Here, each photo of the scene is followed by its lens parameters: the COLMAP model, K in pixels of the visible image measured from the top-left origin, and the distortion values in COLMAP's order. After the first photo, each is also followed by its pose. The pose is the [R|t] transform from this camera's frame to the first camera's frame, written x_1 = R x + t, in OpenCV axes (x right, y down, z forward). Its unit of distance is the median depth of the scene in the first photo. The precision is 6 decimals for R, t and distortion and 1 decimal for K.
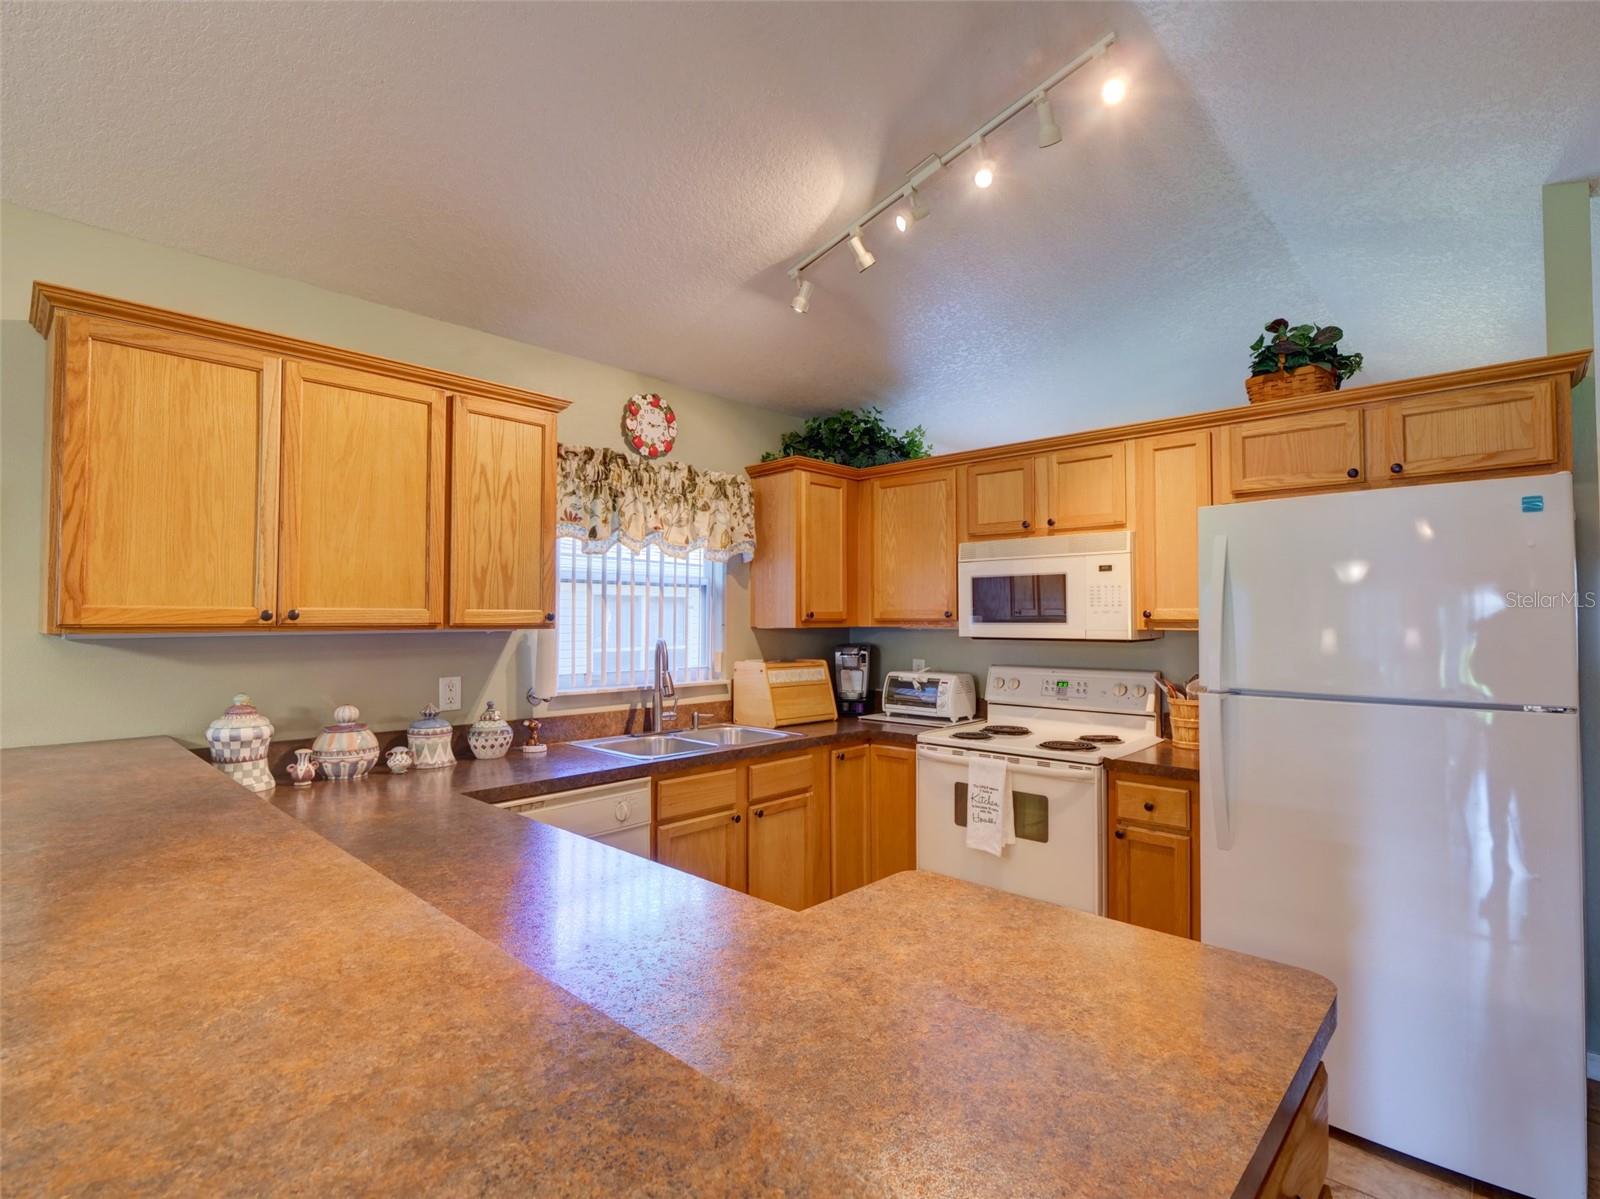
lens RADIAL K [[779.1, 0, 800.0], [0, 779.1, 599.5], [0, 0, 1]] dist [-0.011586, -0.000927]
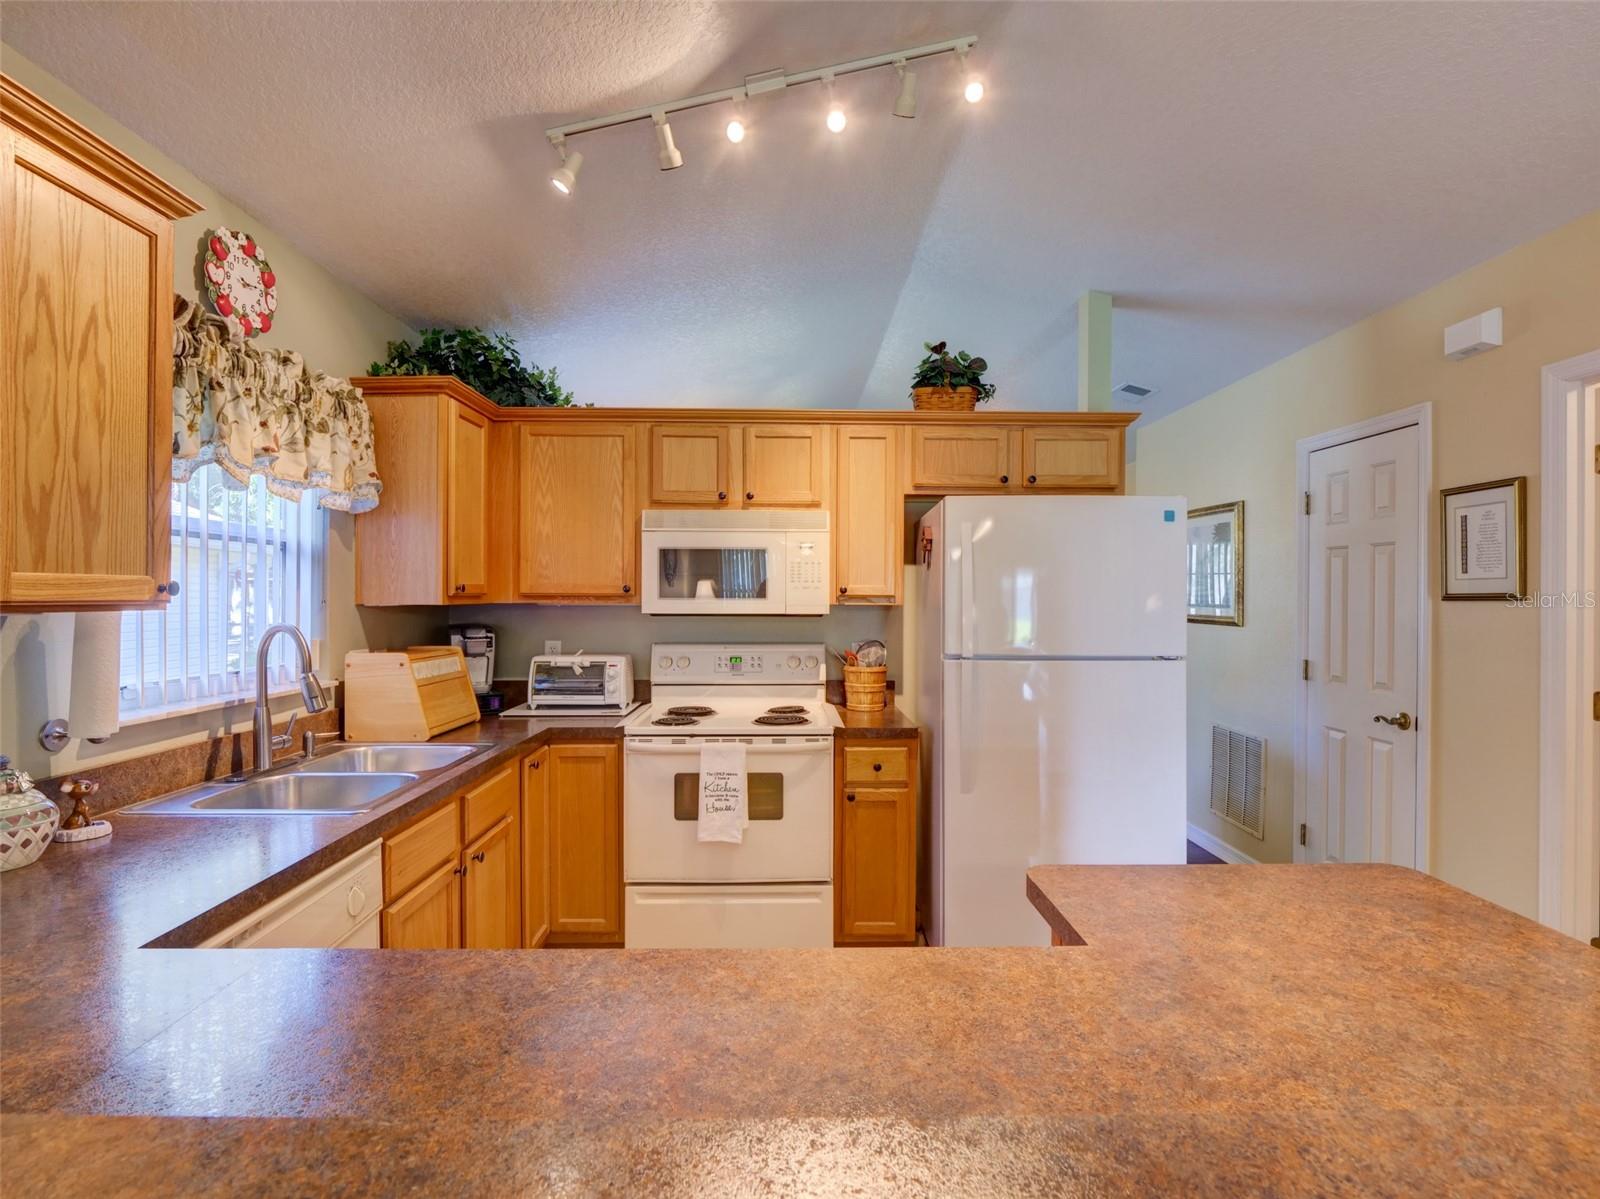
lens RADIAL K [[779.1, 0, 800.0], [0, 779.1, 599.5], [0, 0, 1]] dist [-0.011586, -0.000927]
pose [[0.719588, -0.002143, 0.694398, -0.310390], [-0.020841, 0.999478, 0.024681, 0.005868], [-0.694089, -0.032232, 0.719168, 0.240991]]
